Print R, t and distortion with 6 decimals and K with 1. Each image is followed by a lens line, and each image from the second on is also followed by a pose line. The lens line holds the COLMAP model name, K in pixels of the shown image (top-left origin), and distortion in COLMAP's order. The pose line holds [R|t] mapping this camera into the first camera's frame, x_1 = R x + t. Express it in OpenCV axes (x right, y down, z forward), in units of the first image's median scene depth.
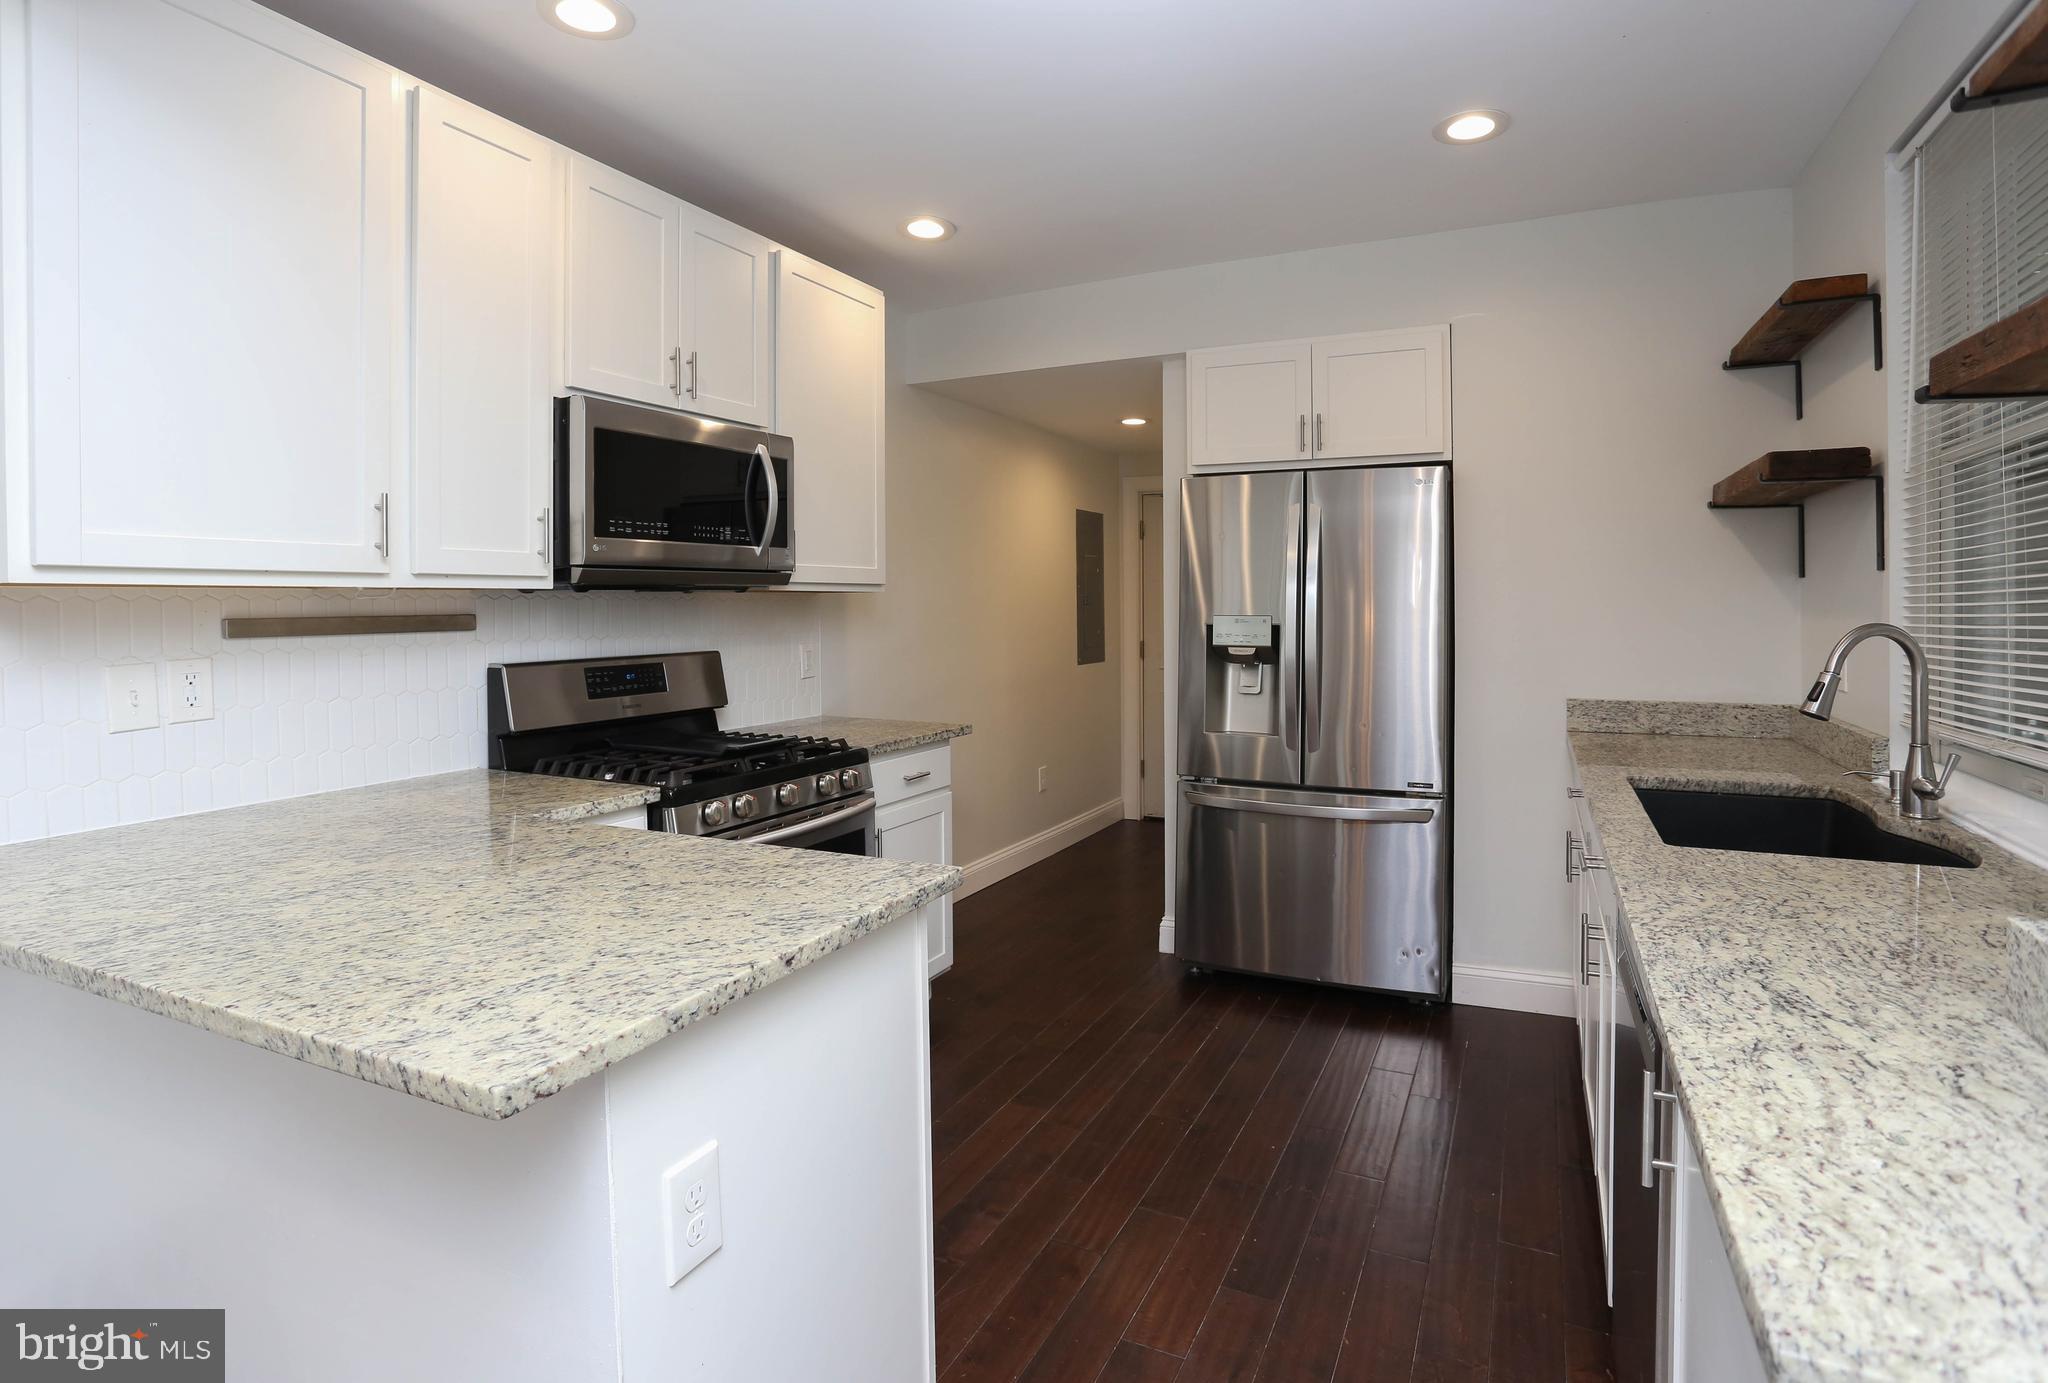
lens RADIAL K [[1021.0, 0, 1087.1], [0, 1021.0, 611.0], [0, 0, 1]] dist [-0.020137, 0.004624]
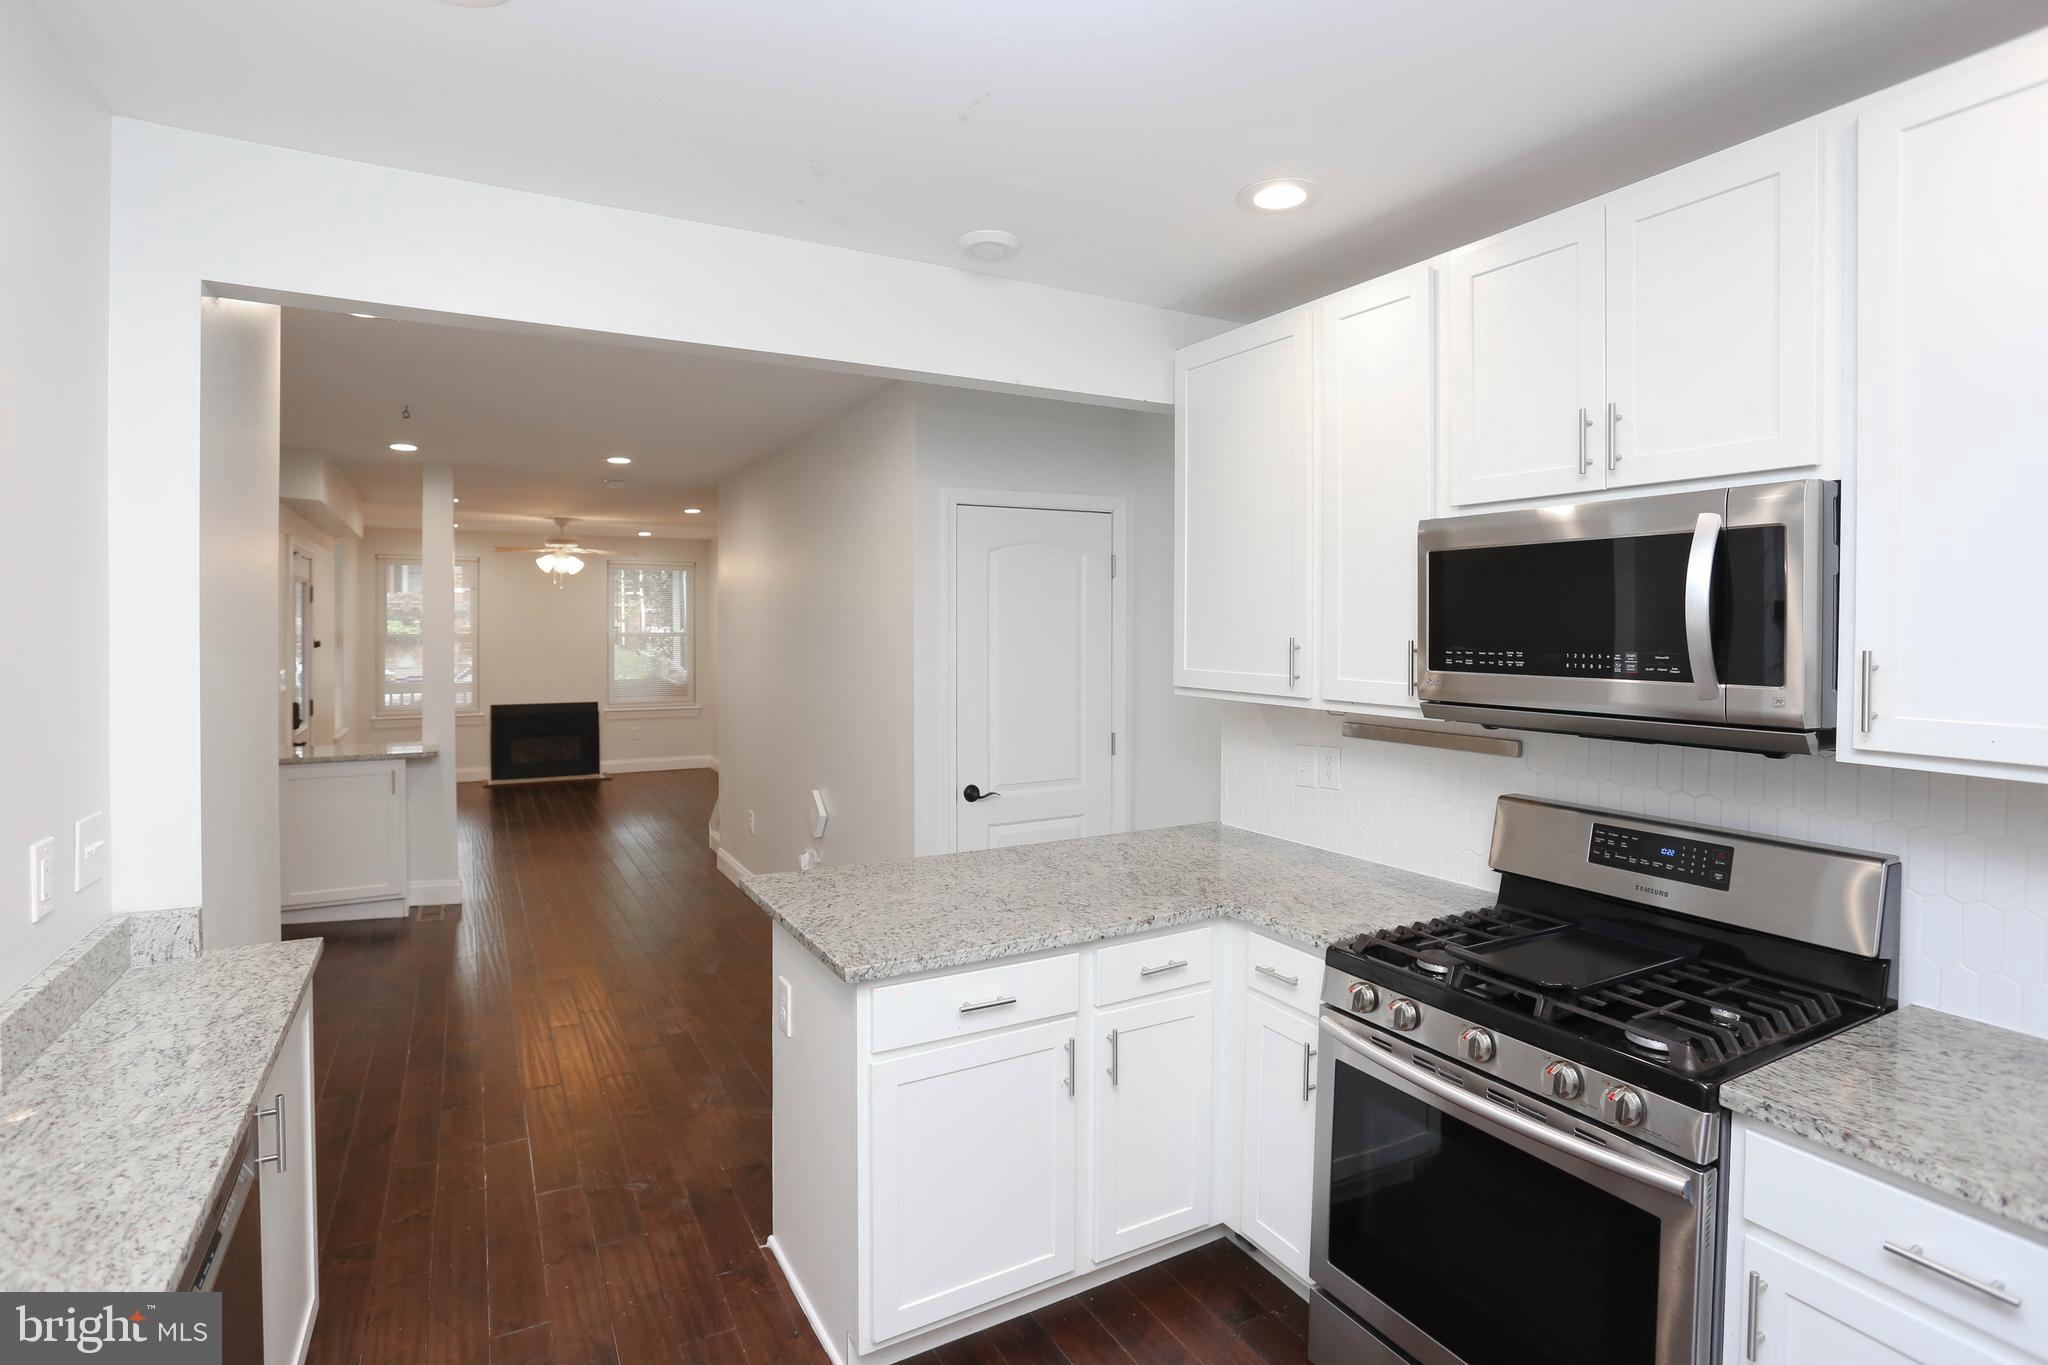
lens RADIAL K [[1021.0, 0, 1026.1], [0, 1021.0, 628.1], [0, 0, 1]] dist [-0.020137, 0.004624]
pose [[-0.618600, 0.009862, -0.785644, 0.471346], [-0.007025, 0.999812, 0.018082, -0.123657], [0.785674, 0.016705, -0.618415, 1.262879]]
